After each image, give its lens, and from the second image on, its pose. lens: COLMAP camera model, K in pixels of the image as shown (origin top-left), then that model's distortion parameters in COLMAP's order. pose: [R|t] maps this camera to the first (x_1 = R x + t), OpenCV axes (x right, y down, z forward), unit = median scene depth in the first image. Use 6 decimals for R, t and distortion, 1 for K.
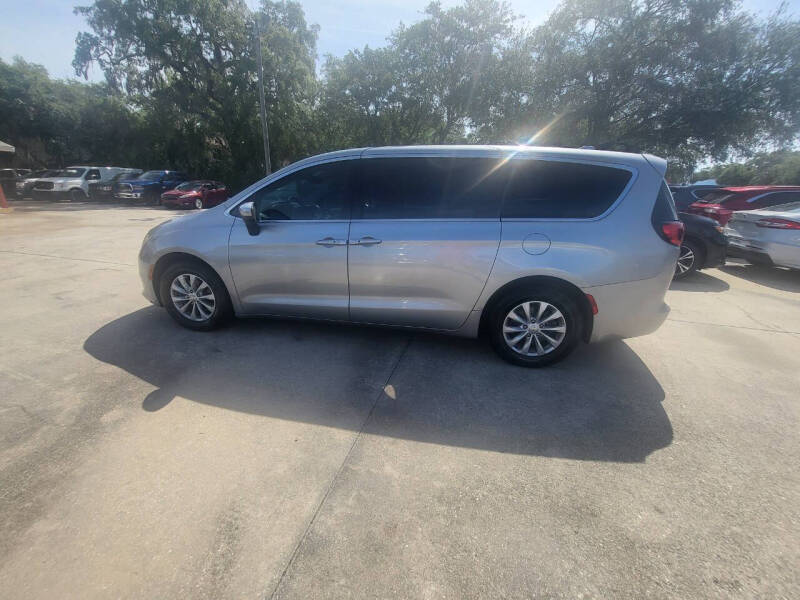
lens RADIAL K [[332.9, 0, 402.4], [0, 332.9, 299.5], [0, 0, 1]] dist [0.001743, -0.000952]
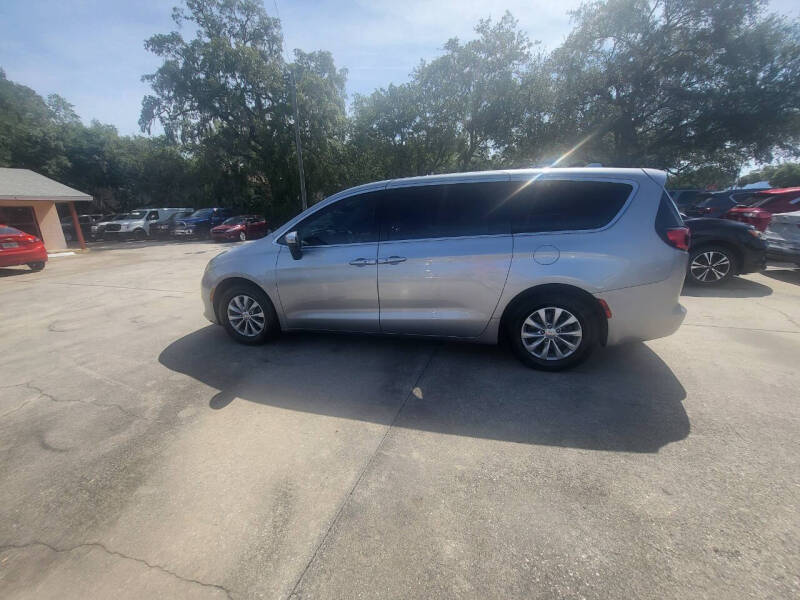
lens RADIAL K [[332.9, 0, 401.2], [0, 332.9, 298.2], [0, 0, 1]] dist [0.001743, -0.000952]
pose [[0.994689, -0.035197, -0.096720, 0.022808], [0.028537, 0.997180, -0.069404, 0.031157], [0.098891, 0.066275, 0.992889, -0.105587]]
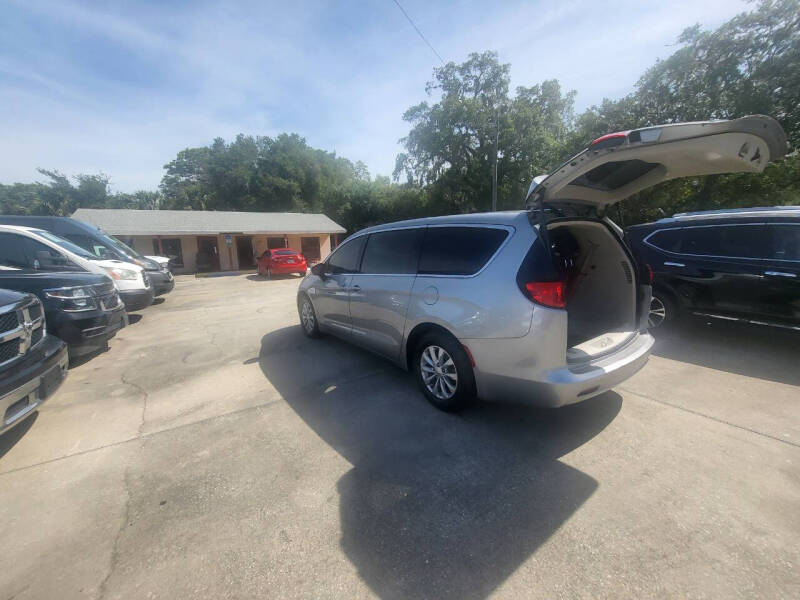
lens RADIAL K [[332.9, 0, 397.4], [0, 332.9, 300.2], [0, 0, 1]] dist [0.001743, -0.000952]
pose [[0.722271, 0.066866, -0.688370, 0.955001], [-0.173555, 0.980990, -0.086812, -0.024191], [0.669479, 0.182172, 0.720146, 0.066985]]
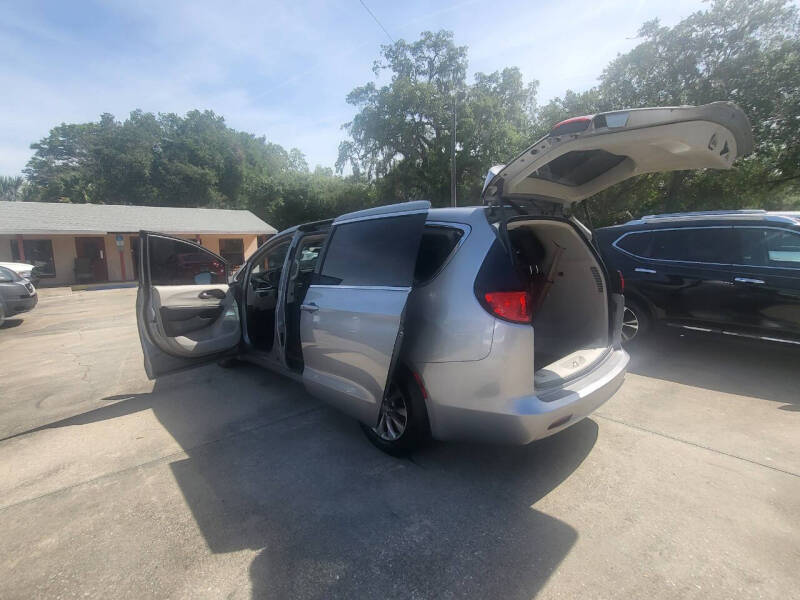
lens RADIAL K [[396.9, 0, 397.6], [0, 396.9, 298.4], [0, 0, 1]] dist [0.000979, 0.001190]
pose [[0.809083, 0.028197, -0.587017, 0.945773], [-0.142168, 0.978572, -0.148944, -0.036797], [0.570239, 0.203963, 0.795755, 0.122426]]
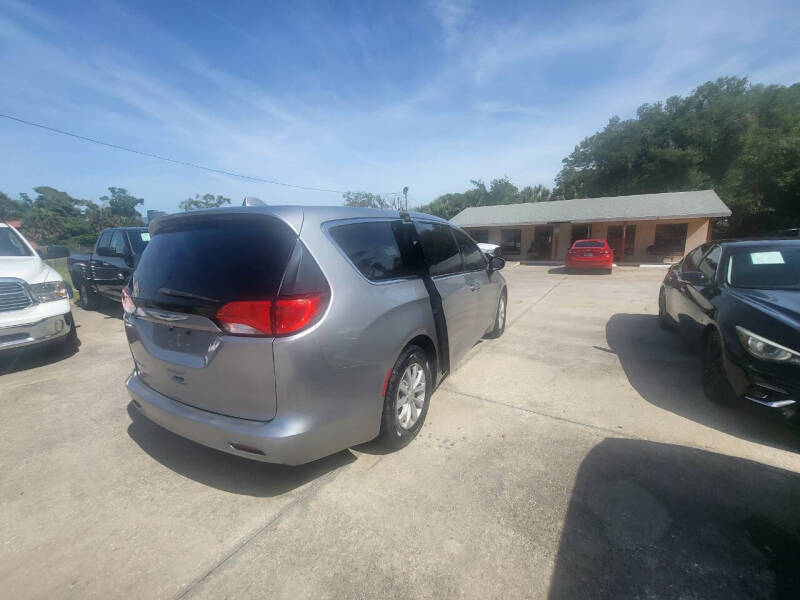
lens RADIAL K [[332.9, 0, 393.9], [0, 332.9, 296.4], [0, 0, 1]] dist [0.001743, -0.000952]
pose [[-0.320830, 0.133130, -0.937734, 1.259615], [-0.294205, 0.927088, 0.232276, -0.548062], [0.900284, 0.350407, -0.258270, 1.634500]]
